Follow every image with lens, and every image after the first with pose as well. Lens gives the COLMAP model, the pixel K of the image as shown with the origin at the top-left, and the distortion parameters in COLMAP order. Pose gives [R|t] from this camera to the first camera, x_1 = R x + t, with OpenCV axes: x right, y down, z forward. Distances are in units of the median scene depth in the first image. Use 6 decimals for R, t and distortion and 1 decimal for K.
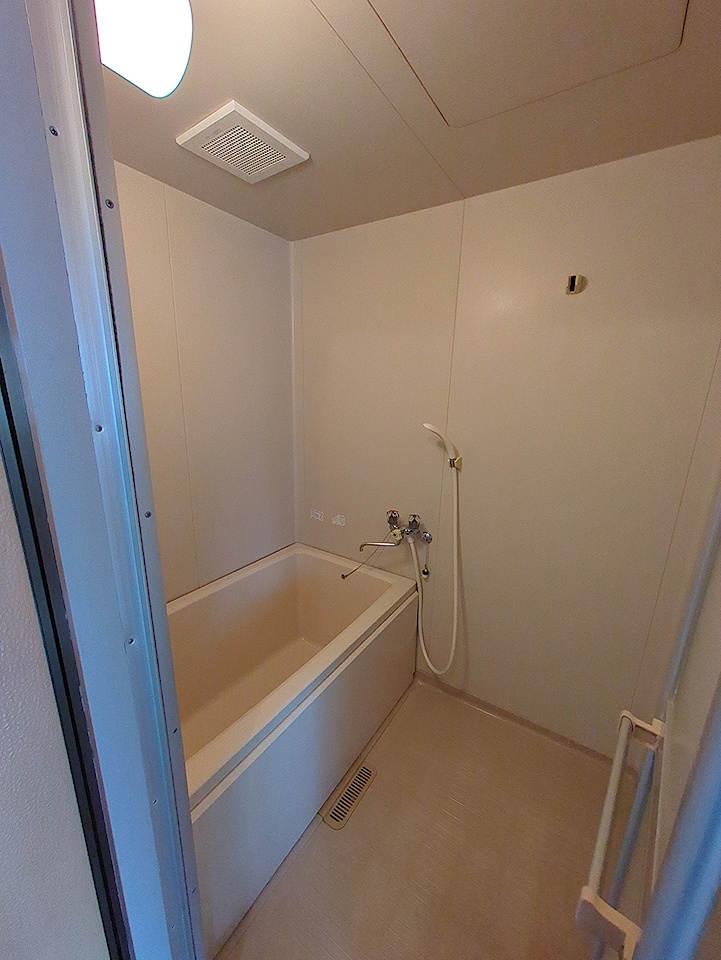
lens RADIAL K [[376.7, 0, 357.4], [0, 376.7, 480.6], [0, 0, 1]] dist [0.000093, 0.000733]
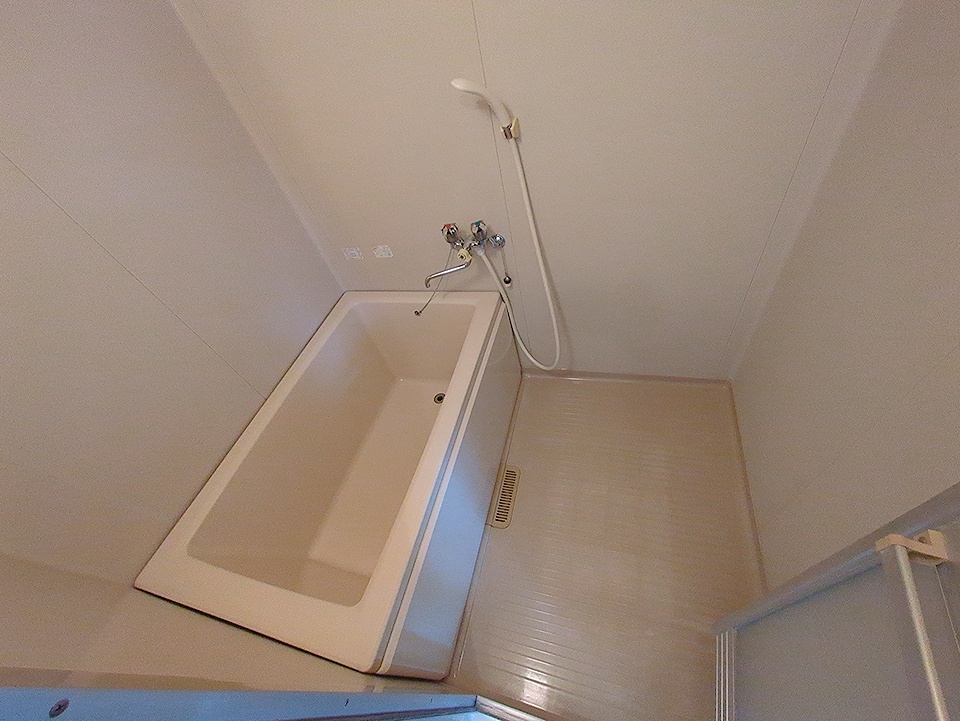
lens RADIAL K [[376.7, 0, 480.0], [0, 376.7, 360.5], [0, 0, 1]] dist [0.000093, 0.000733]
pose [[0.920412, -0.387372, 0.052764, 0.008343], [0.298923, 0.784301, 0.543615, -0.098310], [-0.251964, -0.484577, 0.837675, 0.215858]]
